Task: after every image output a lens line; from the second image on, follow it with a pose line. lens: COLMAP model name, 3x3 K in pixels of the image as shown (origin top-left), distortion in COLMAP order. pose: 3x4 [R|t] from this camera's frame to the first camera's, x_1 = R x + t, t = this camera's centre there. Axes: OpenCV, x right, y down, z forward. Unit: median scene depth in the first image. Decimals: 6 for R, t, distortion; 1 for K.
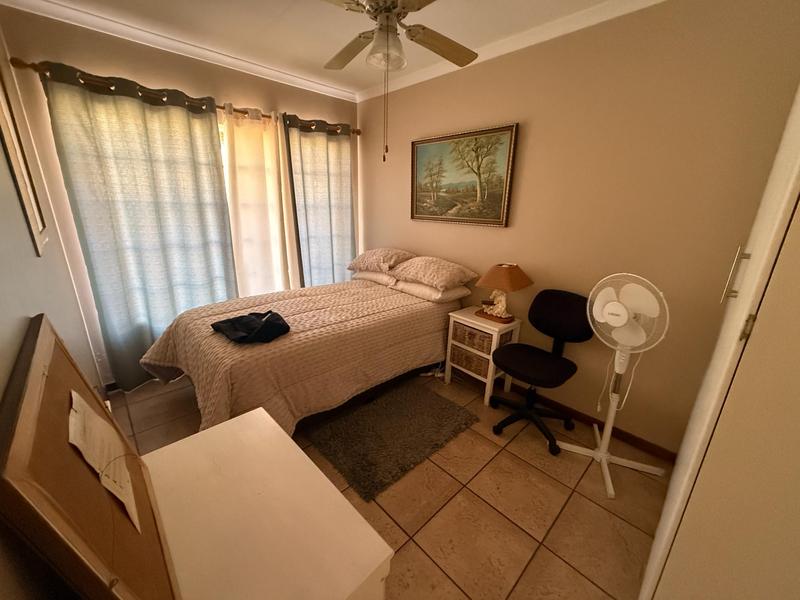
lens RADIAL K [[317.8, 0, 400.0], [0, 317.8, 300.0], [0, 0, 1]] dist [-0.001486, -0.000394]
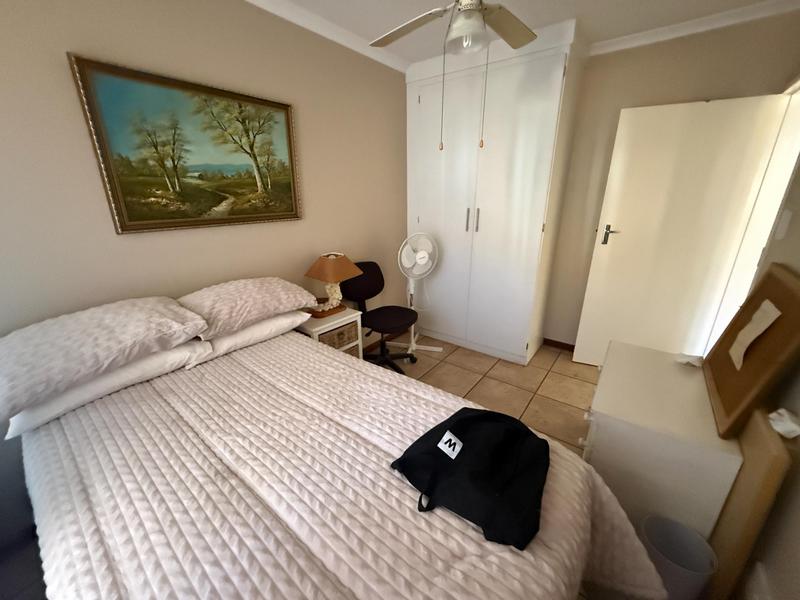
lens RADIAL K [[317.8, 0, 400.0], [0, 317.8, 300.0], [0, 0, 1]] dist [-0.001486, -0.000394]
pose [[-0.142641, -0.344113, 0.928030, -0.613973], [0.284808, 0.883691, 0.371449, -0.270175], [-0.947912, 0.317294, -0.028045, 0.788538]]
